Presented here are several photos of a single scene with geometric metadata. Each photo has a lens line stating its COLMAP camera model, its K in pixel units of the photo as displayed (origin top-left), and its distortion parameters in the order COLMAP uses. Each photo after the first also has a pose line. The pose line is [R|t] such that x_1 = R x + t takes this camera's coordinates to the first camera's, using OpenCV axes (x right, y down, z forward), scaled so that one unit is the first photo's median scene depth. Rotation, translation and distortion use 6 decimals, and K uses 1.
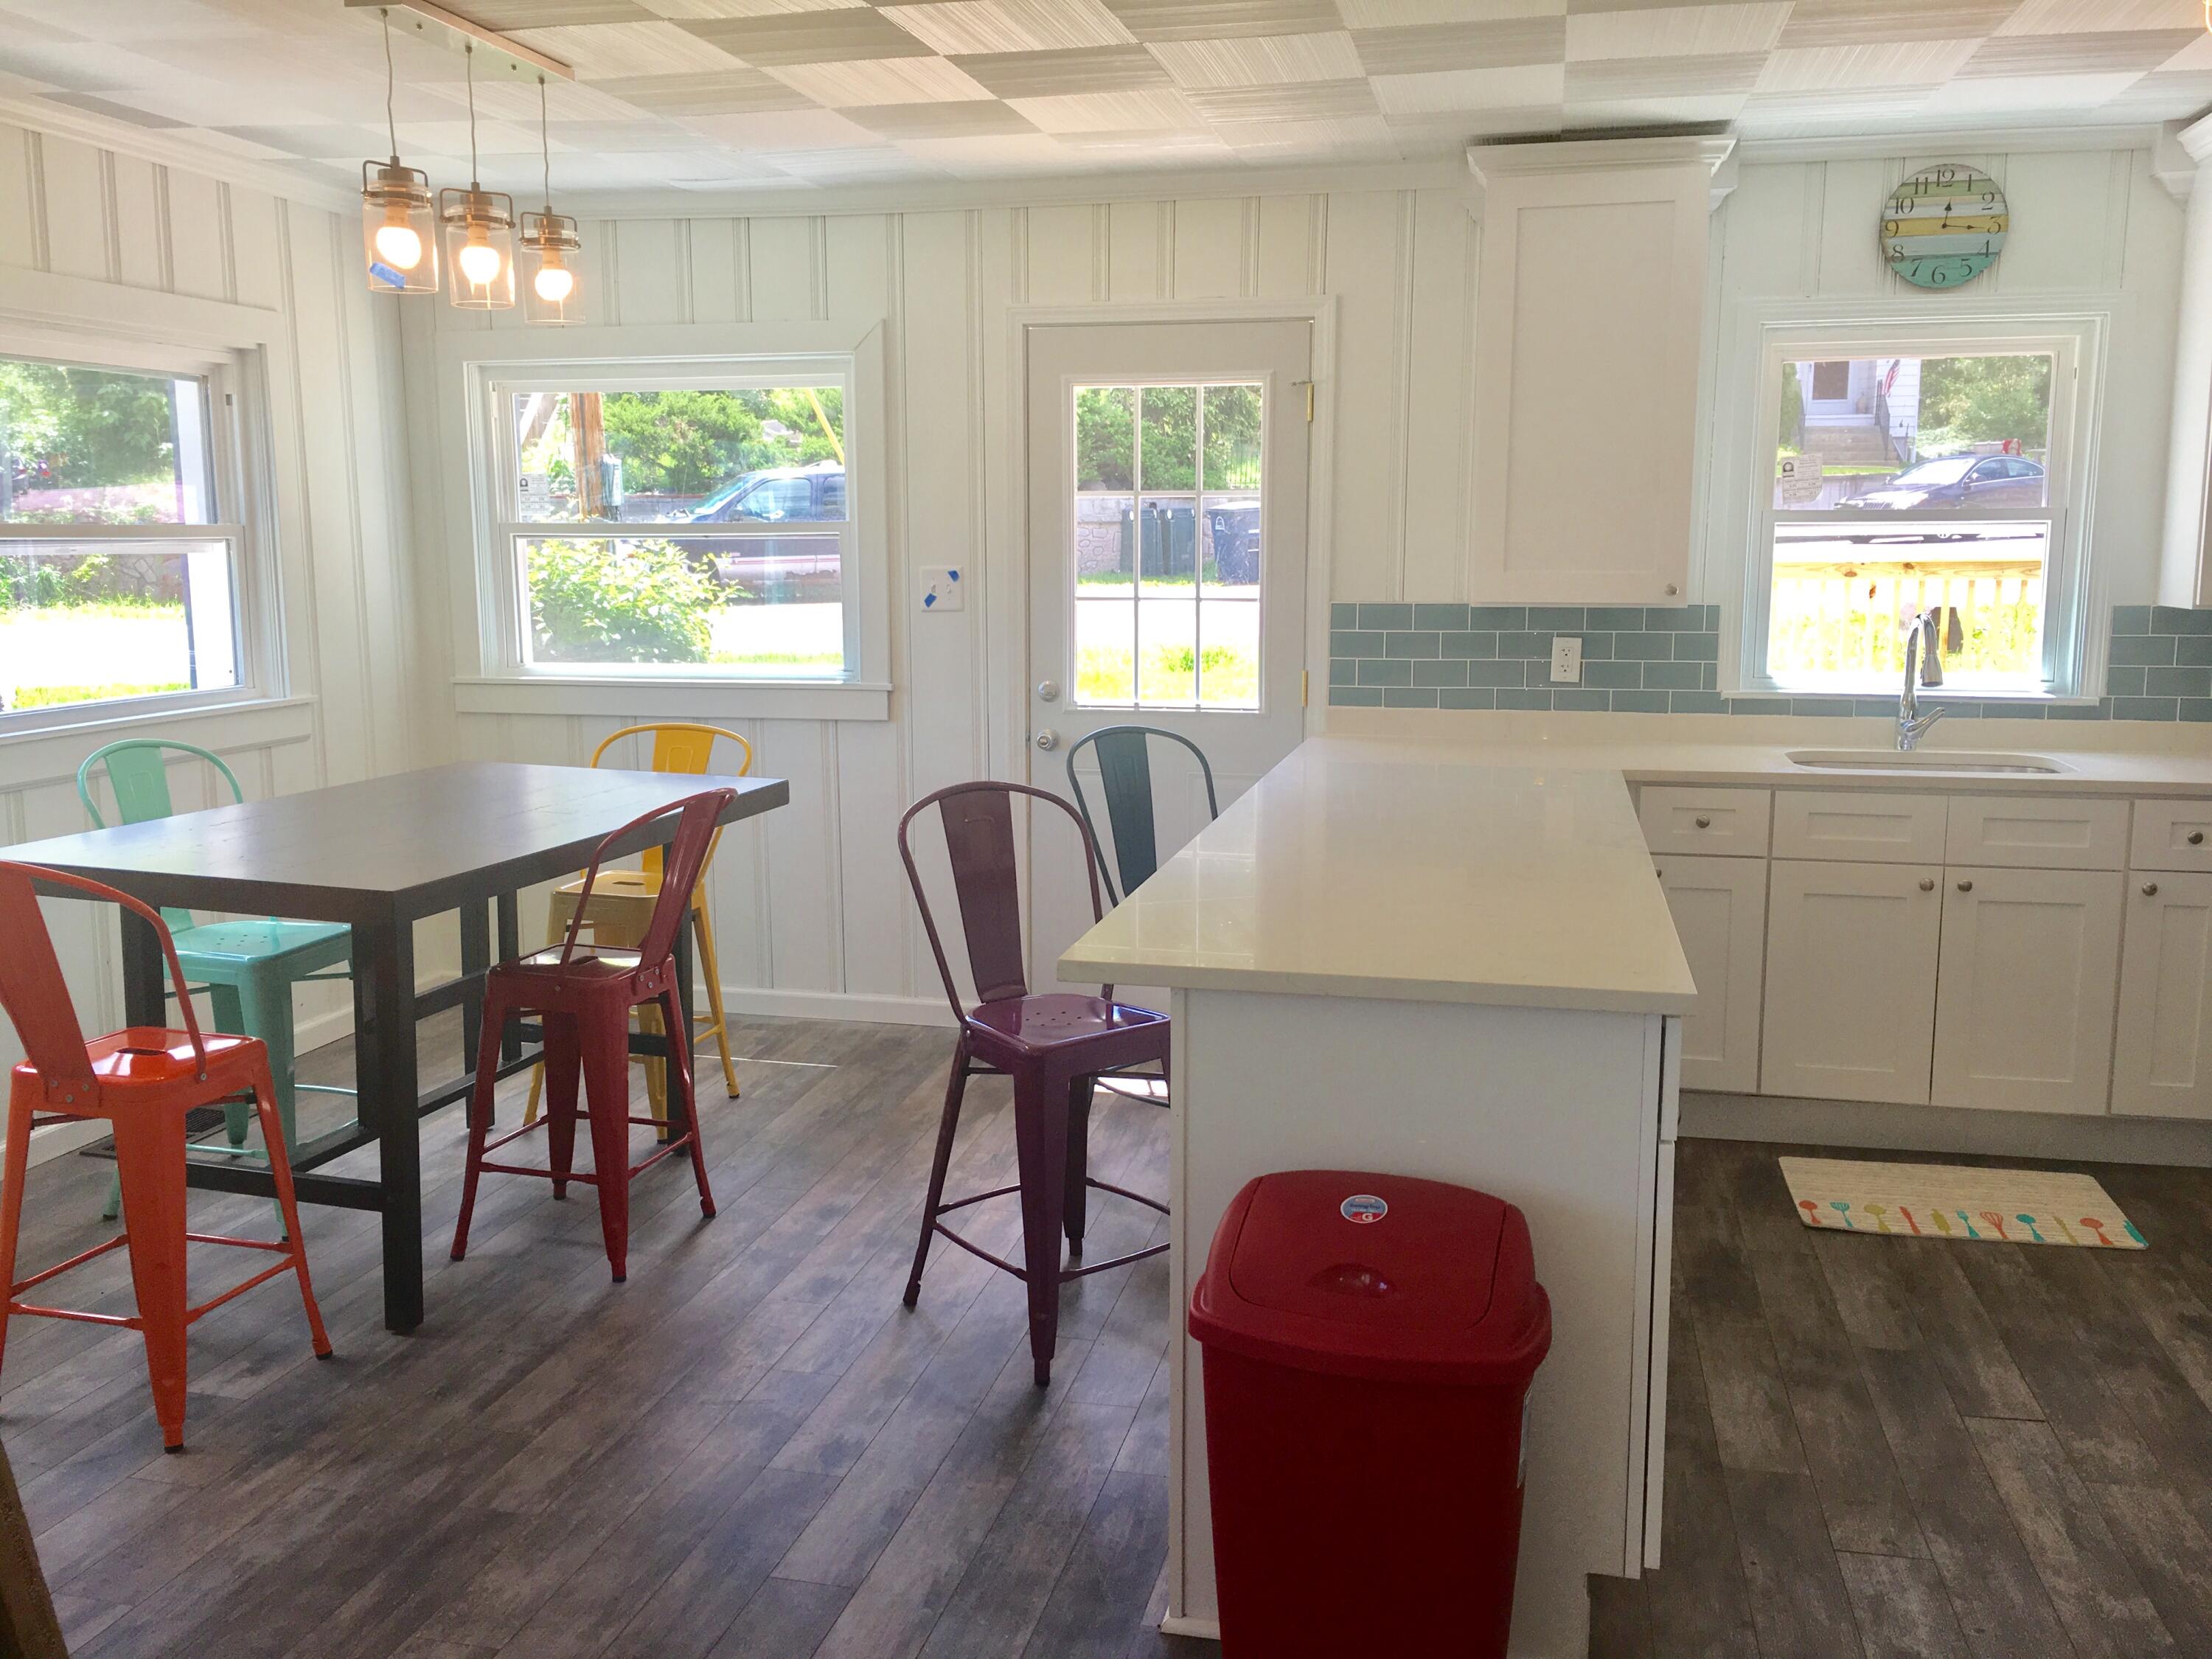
lens RADIAL K [[1867.6, 0, 1112.0], [0, 1867.6, 828.0], [0, 0, 1]] dist [0.074459, -0.094364]
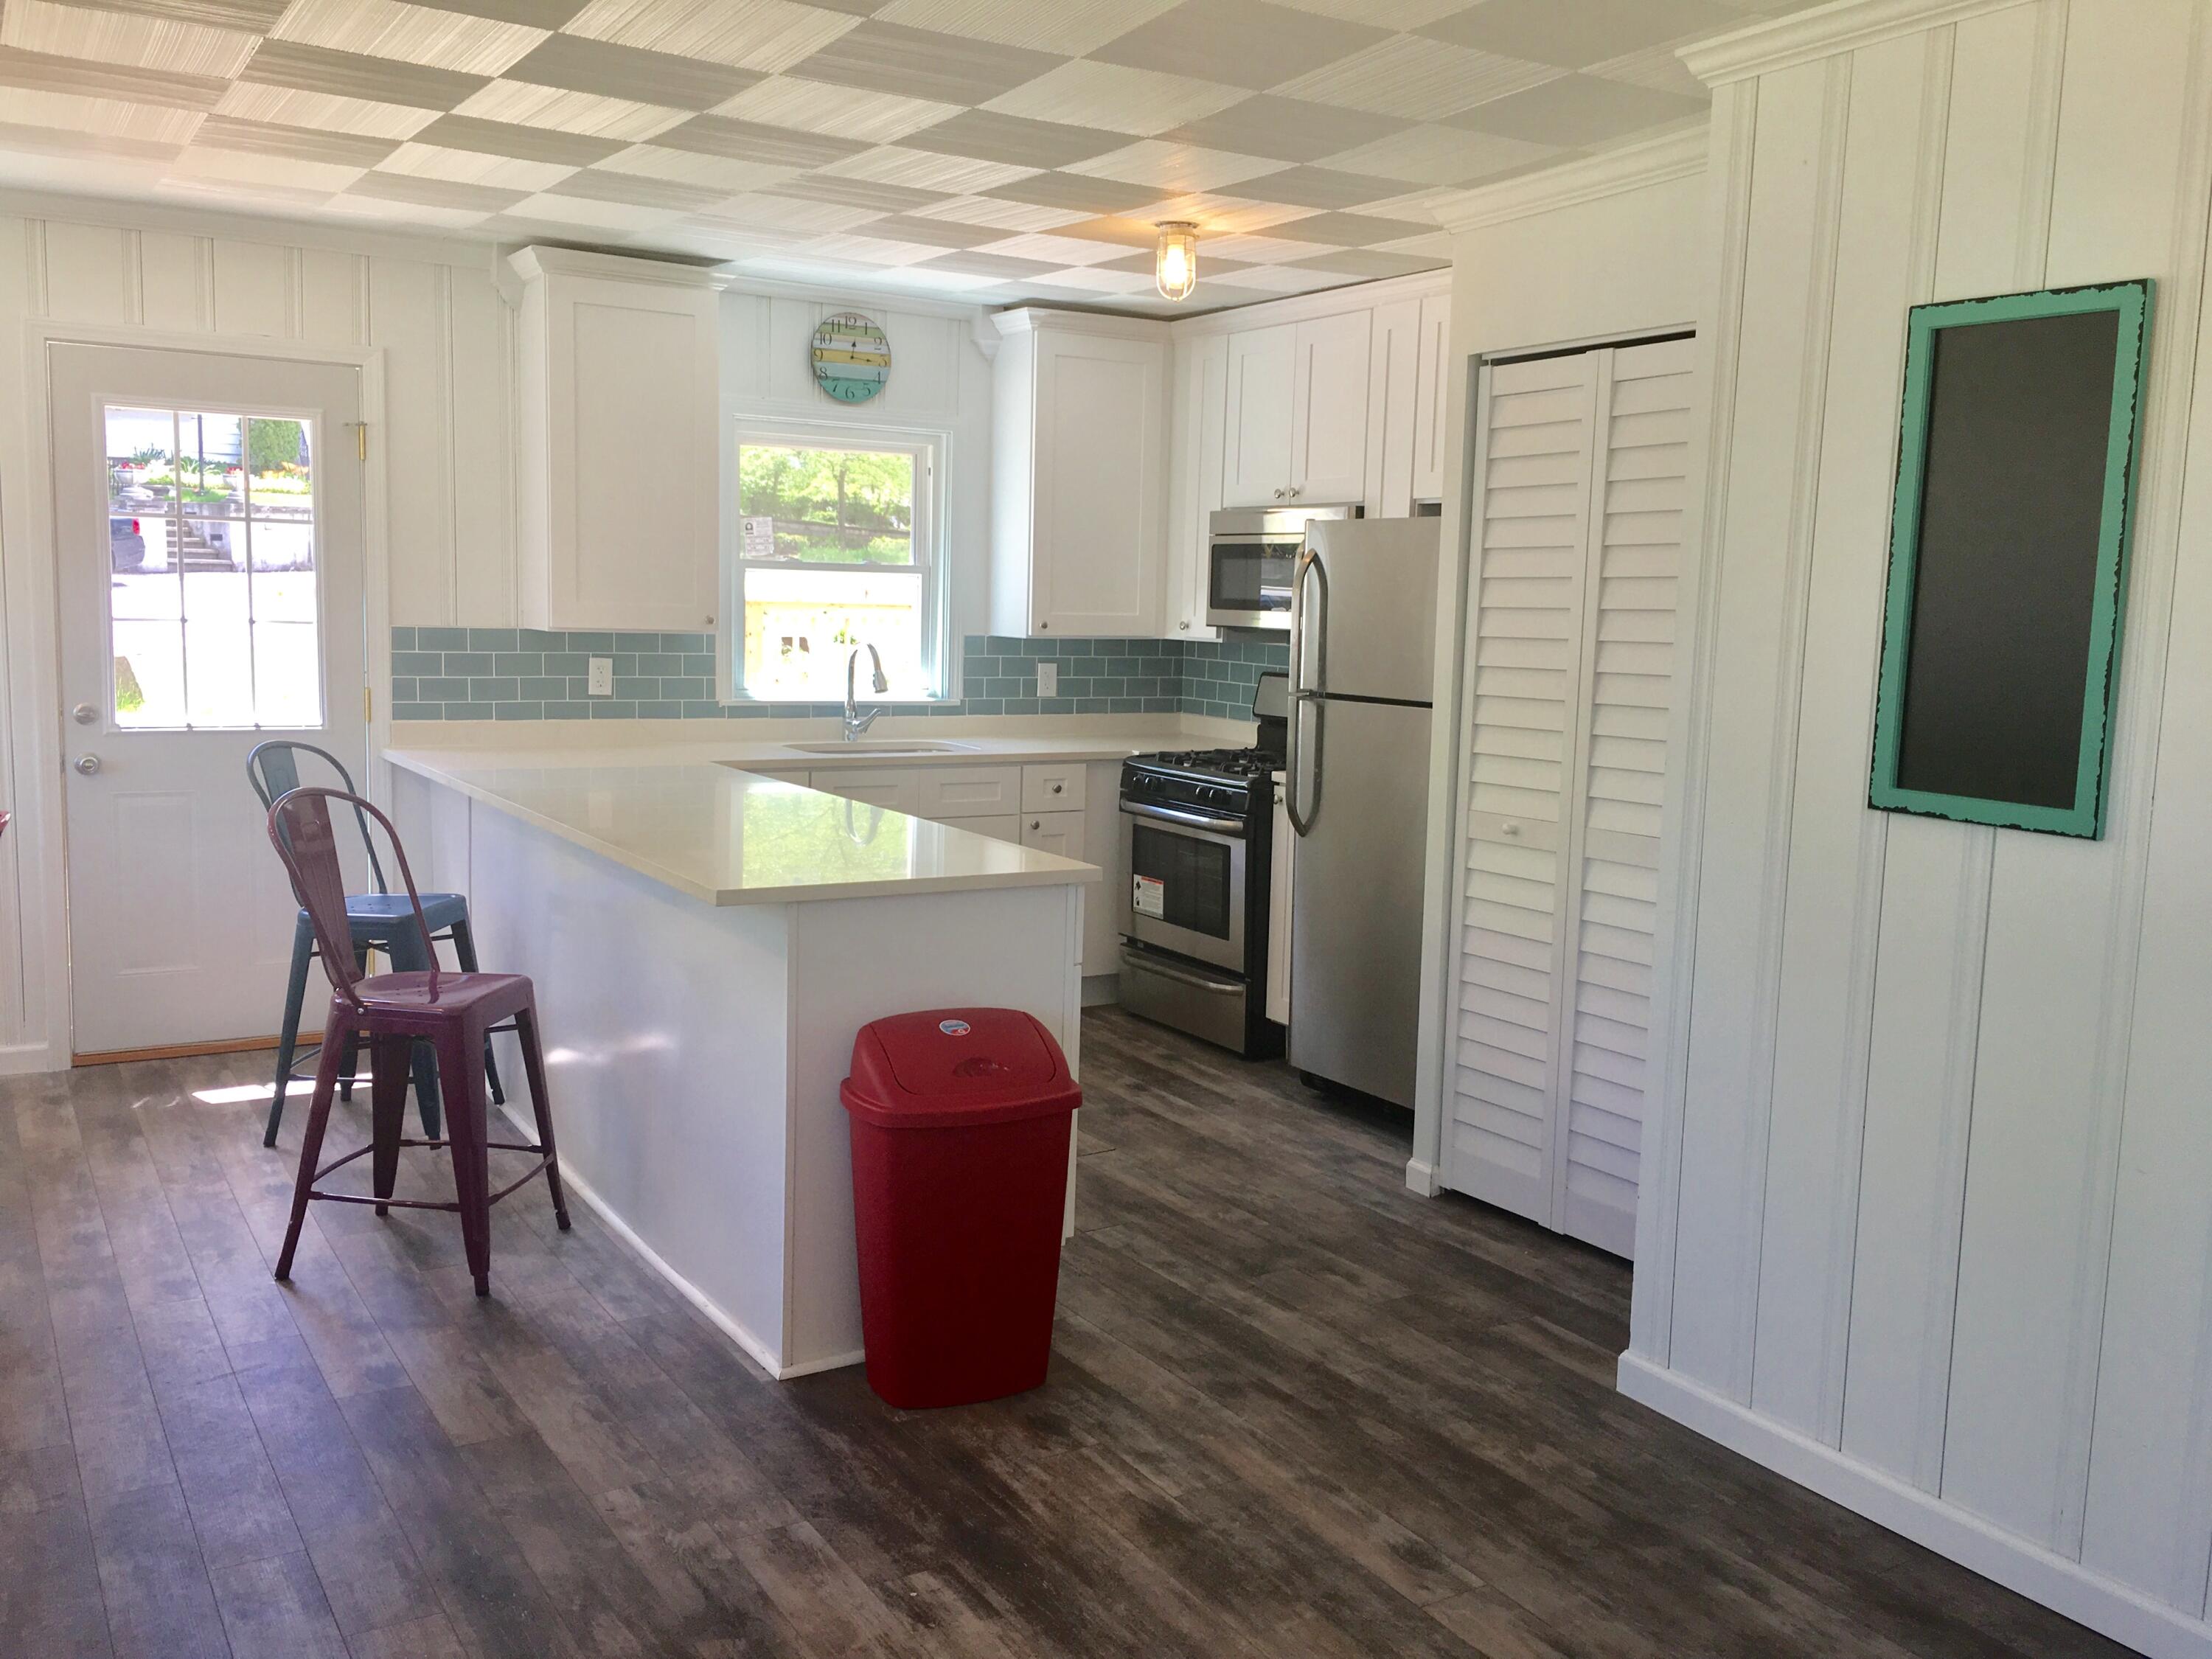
lens RADIAL K [[1867.6, 0, 1102.0], [0, 1867.6, 824.4], [0, 0, 1]] dist [0.074459, -0.094364]
pose [[0.713237, -0.066405, 0.697770, -0.429701], [0.078172, 0.996828, 0.014961, 0.013585], [-0.696550, 0.043875, 0.716165, -0.090142]]
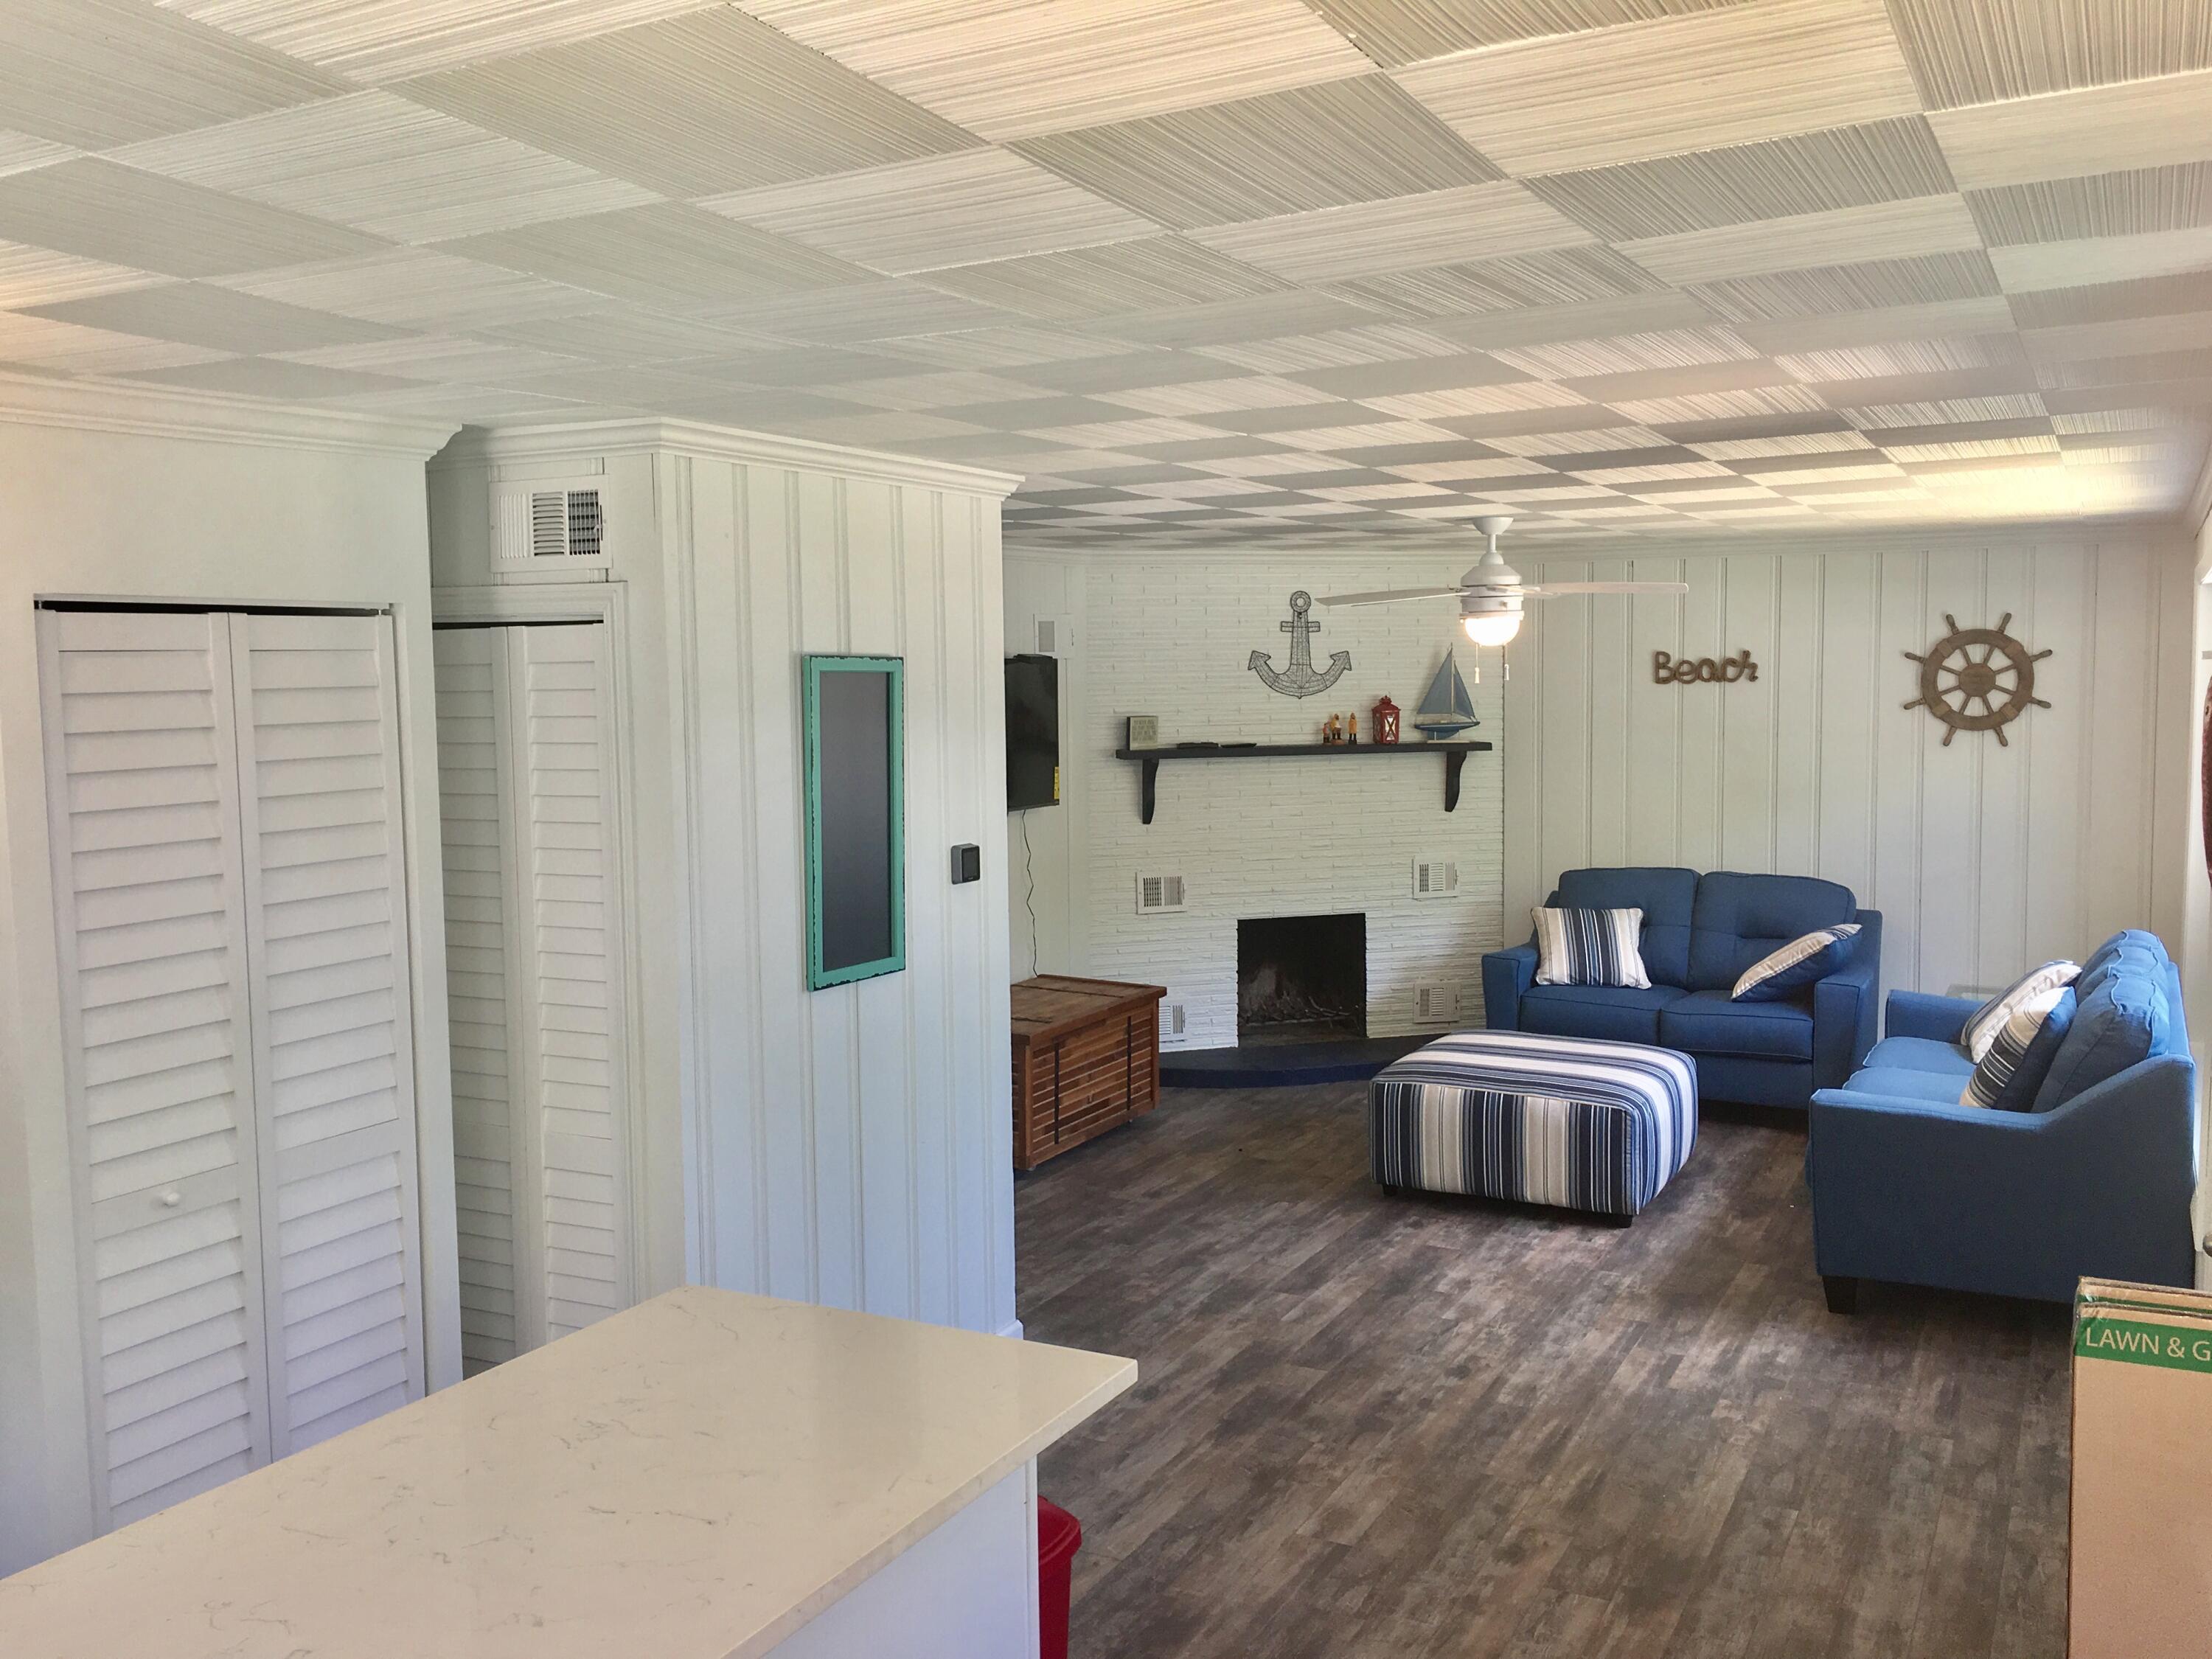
lens RADIAL K [[1867.6, 0, 1104.6], [0, 1867.6, 825.4], [0, 0, 1]] dist [0.074459, -0.094364]
pose [[-0.963268, -0.003787, 0.268516, -0.158656], [0.057986, 0.973379, 0.221744, -0.262324], [-0.262207, 0.229169, -0.937405, 1.103619]]
